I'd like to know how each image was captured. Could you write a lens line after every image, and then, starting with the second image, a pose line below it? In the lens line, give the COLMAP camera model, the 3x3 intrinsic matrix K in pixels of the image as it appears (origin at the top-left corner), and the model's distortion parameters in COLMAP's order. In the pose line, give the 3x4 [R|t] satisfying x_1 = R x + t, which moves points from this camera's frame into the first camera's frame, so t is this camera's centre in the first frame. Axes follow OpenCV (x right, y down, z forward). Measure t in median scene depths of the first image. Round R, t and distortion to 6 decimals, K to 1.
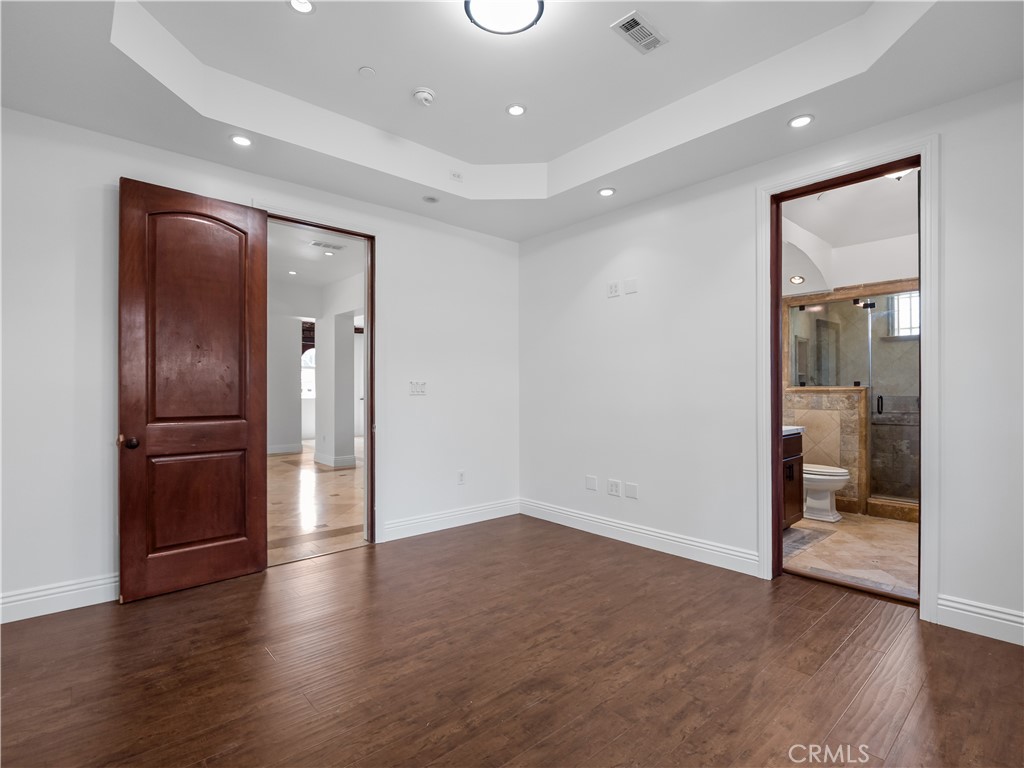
lens RADIAL K [[507.8, 0, 513.1], [0, 507.8, 387.5], [0, 0, 1]] dist [-0.004227, -0.000672]
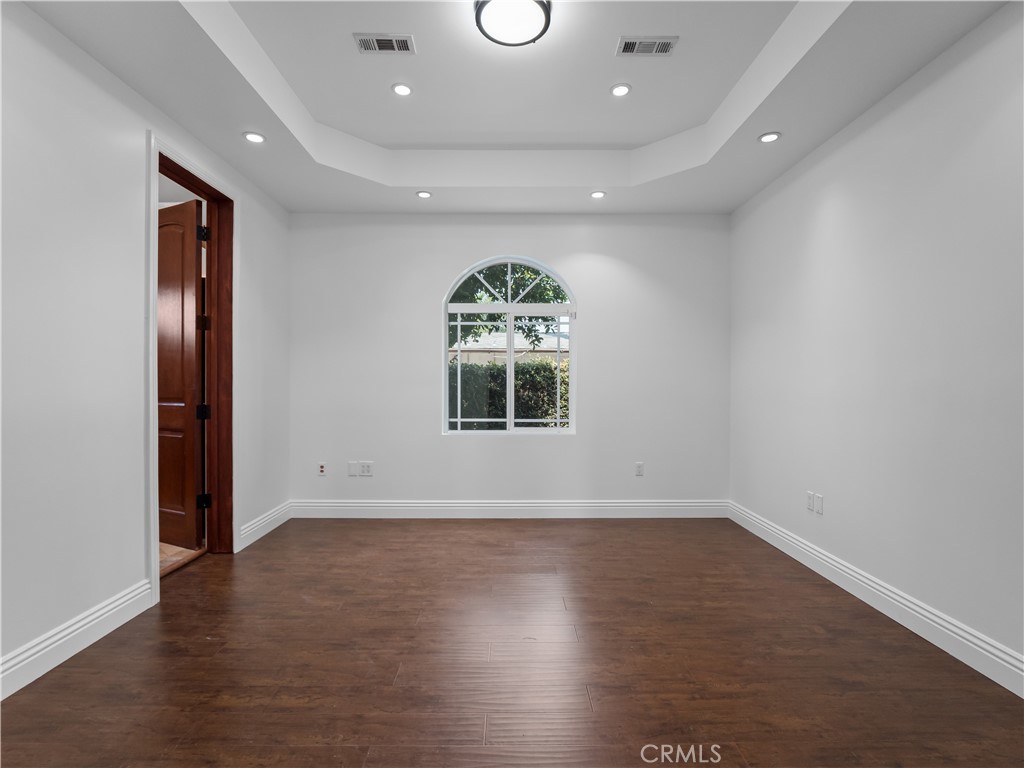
lens RADIAL K [[507.8, 0, 511.7], [0, 507.8, 383.0], [0, 0, 1]] dist [-0.004227, -0.000672]
pose [[-0.753316, -0.000485, 0.657659, -0.673728], [-0.003840, 0.999986, -0.003661, 0.017139], [-0.657648, -0.005283, -0.753307, 1.689707]]
